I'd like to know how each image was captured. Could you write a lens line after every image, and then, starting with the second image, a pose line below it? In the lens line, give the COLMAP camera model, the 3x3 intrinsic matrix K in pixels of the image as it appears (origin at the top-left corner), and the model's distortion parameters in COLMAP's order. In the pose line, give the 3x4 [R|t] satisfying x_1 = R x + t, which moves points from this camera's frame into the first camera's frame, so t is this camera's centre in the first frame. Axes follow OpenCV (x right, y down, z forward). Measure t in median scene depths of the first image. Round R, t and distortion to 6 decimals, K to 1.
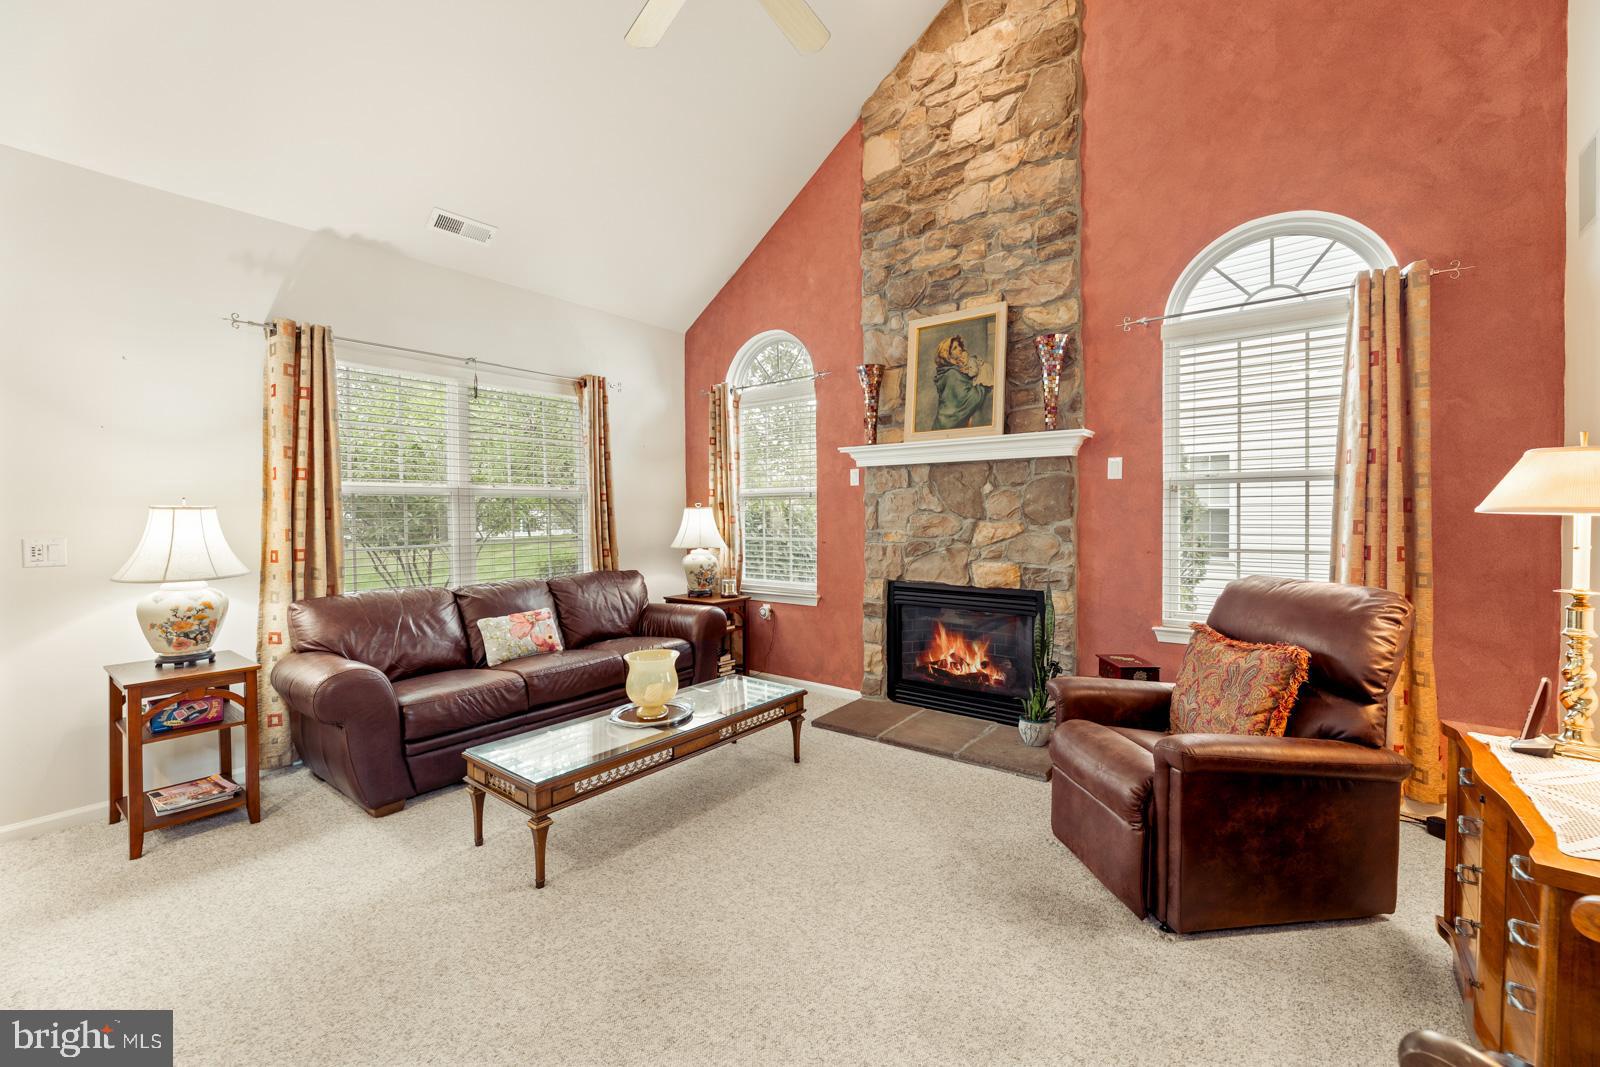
lens RADIAL K [[641.2, 0, 810.1], [0, 641.2, 522.1], [0, 0, 1]] dist [-0.000890, -0.000646]
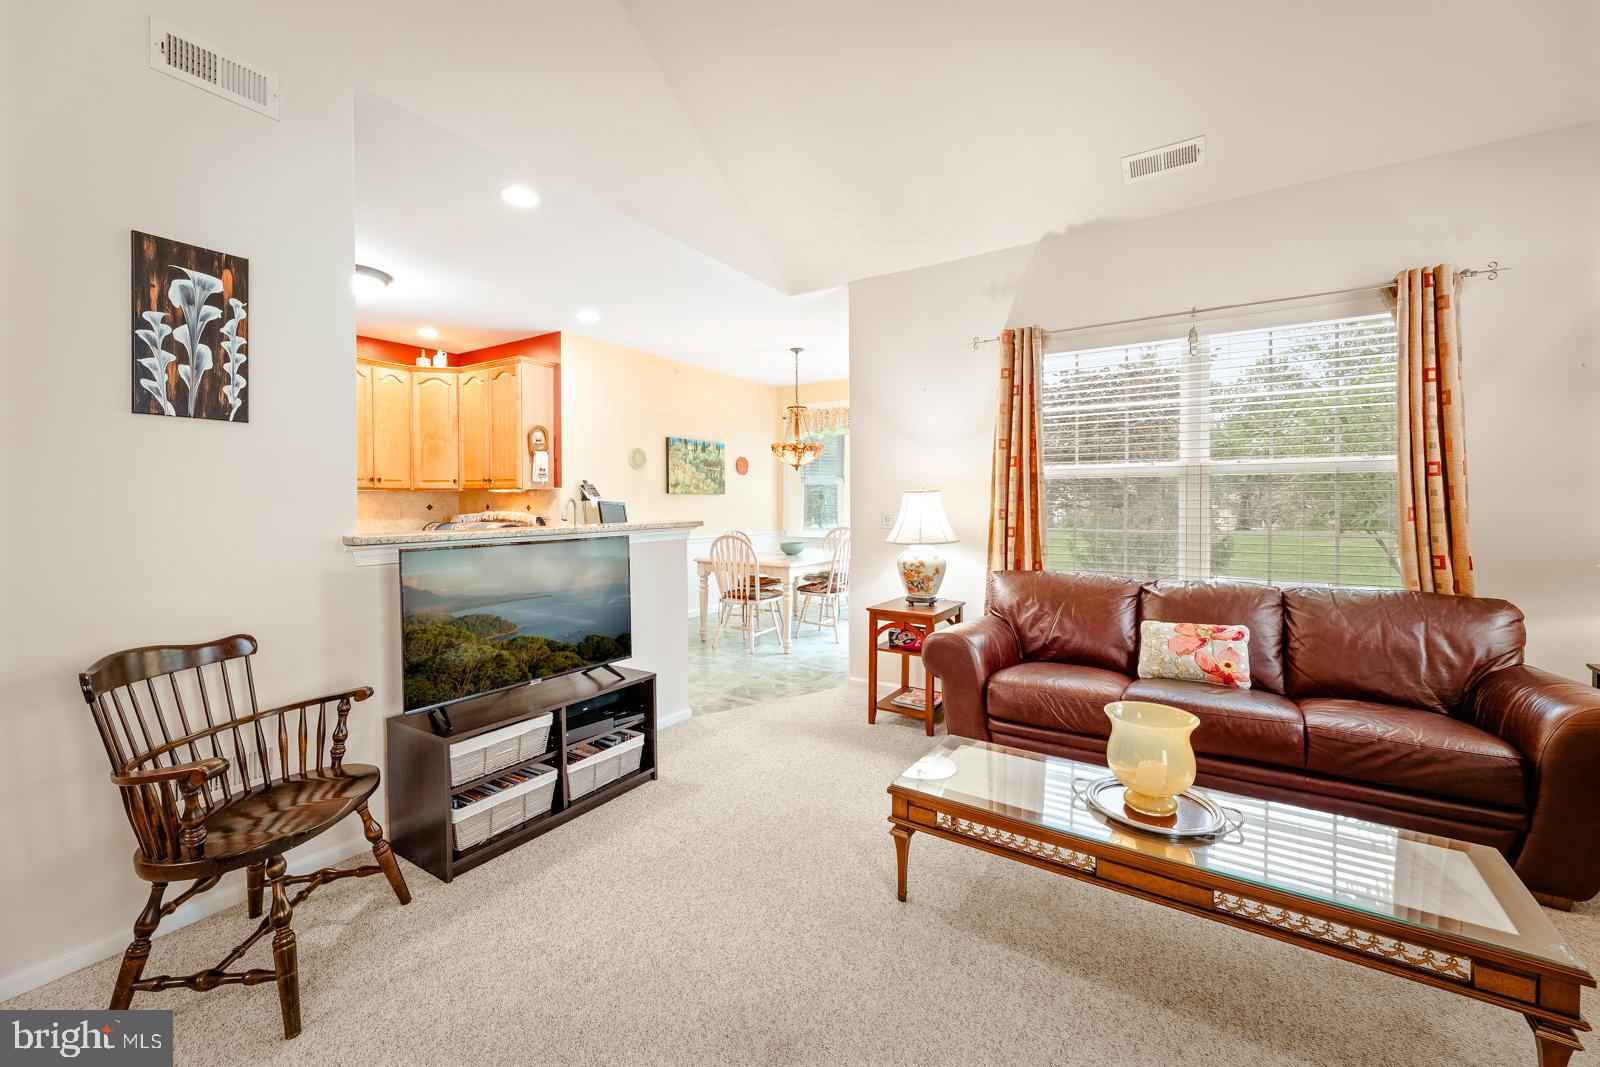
lens RADIAL K [[641.2, 0, 799.3], [0, 641.2, 510.5], [0, 0, 1]] dist [-0.000890, -0.000646]
pose [[0.081032, 0.023062, -0.996445, 0.273376], [-0.012832, 0.999674, 0.022093, -0.006526], [0.996629, 0.010996, 0.081302, 0.442547]]
